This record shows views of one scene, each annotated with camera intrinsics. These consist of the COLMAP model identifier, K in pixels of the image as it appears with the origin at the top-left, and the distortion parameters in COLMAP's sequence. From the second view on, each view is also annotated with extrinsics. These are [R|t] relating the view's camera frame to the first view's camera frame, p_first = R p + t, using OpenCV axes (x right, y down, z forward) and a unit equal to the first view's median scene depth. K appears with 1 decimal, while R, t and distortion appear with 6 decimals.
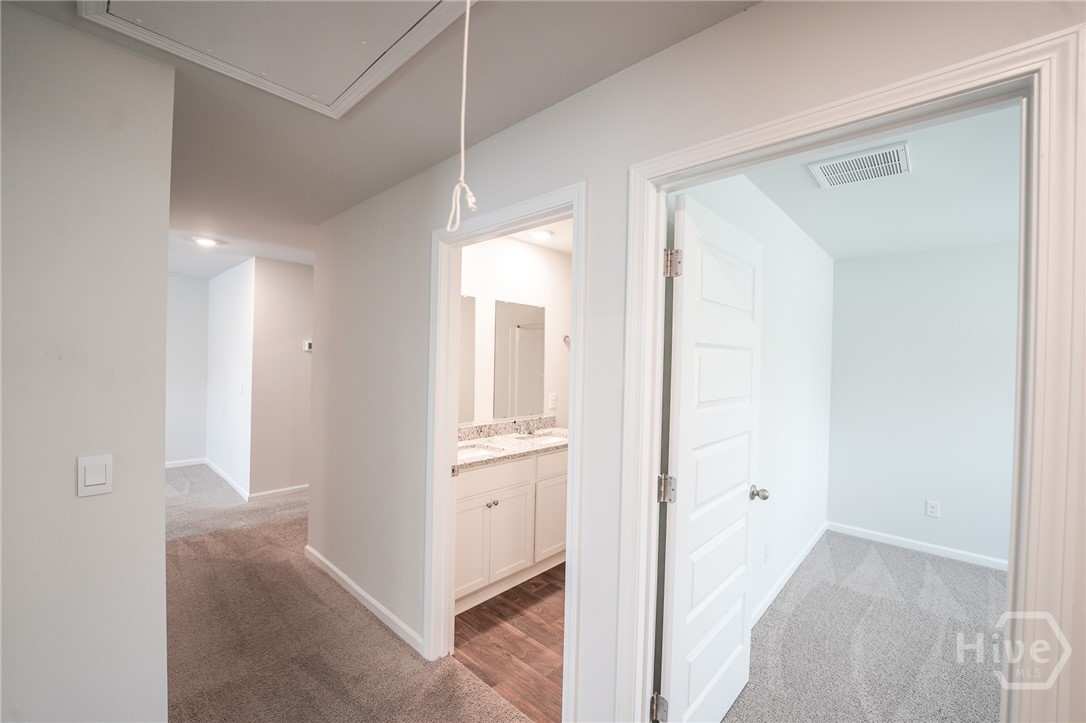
lens RADIAL K [[441.5, 0, 540.9], [0, 441.5, 358.9], [0, 0, 1]] dist [-0.020116, 0.000715]
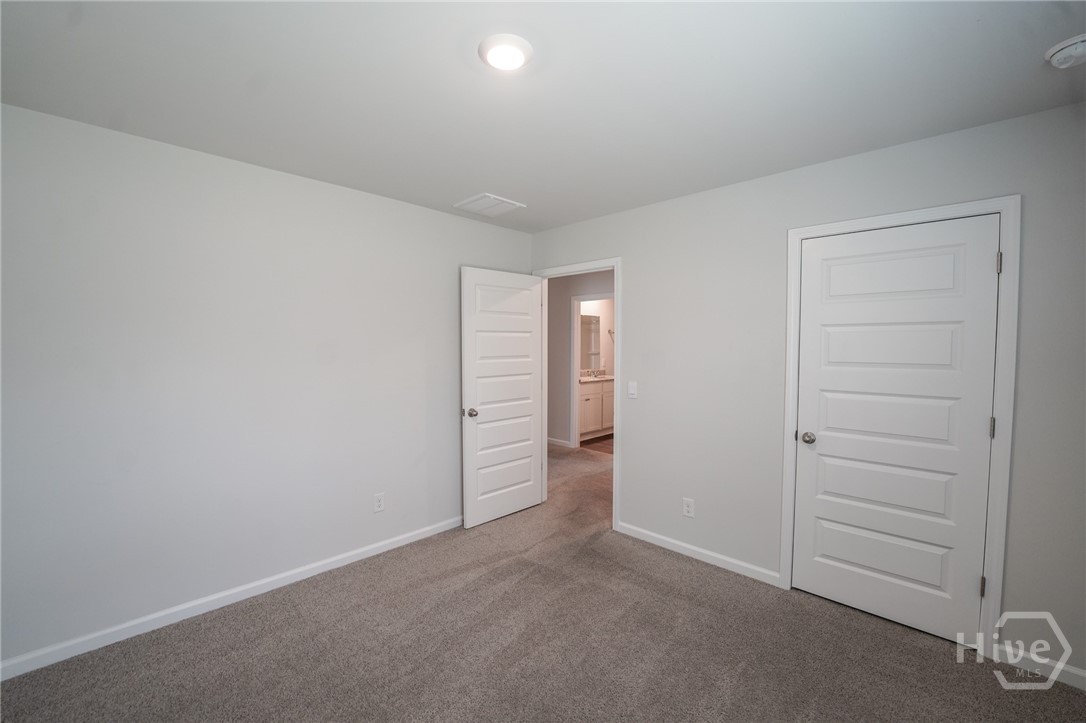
lens RADIAL K [[441.5, 0, 540.6], [0, 441.5, 361.4], [0, 0, 1]] dist [-0.020116, 0.000715]
pose [[0.999446, -0.015437, -0.029476, -0.238414], [0.016687, 0.998951, 0.042635, 0.000573], [0.028787, -0.043103, 0.998656, -1.205108]]
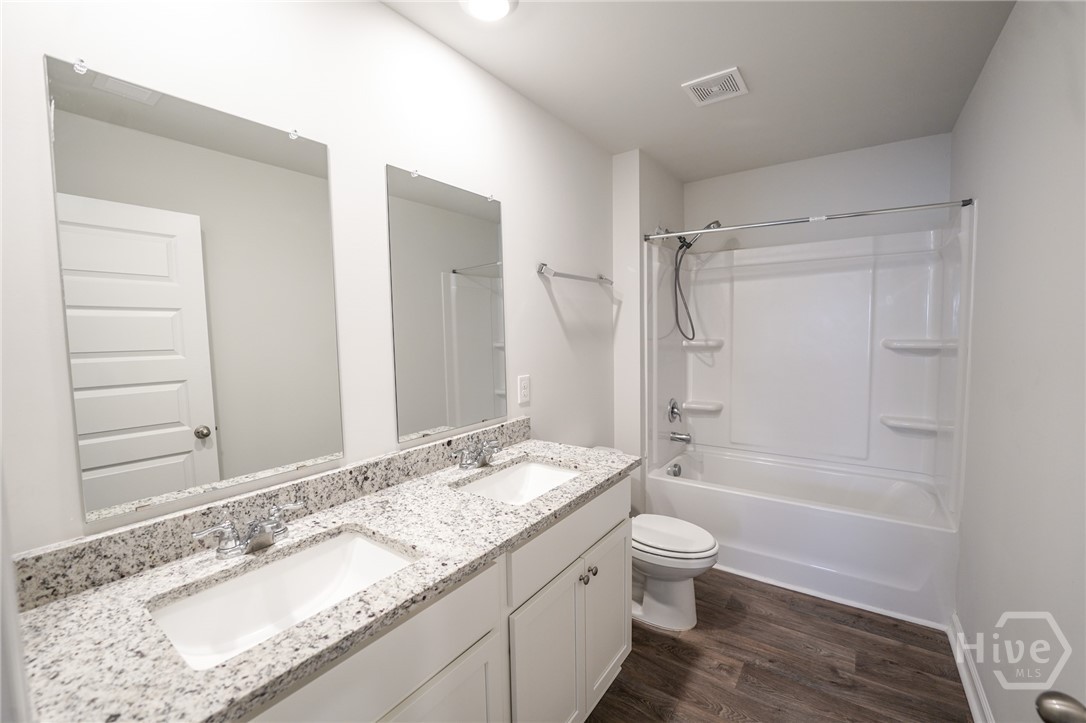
lens RADIAL K [[441.5, 0, 543.6], [0, 441.5, 360.2], [0, 0, 1]] dist [-0.020116, 0.000715]
pose [[0.990432, -0.048287, 0.129280, -0.017864], [0.039038, 0.996557, 0.073146, 0.029014], [-0.132367, -0.067399, 0.988907, 0.573373]]
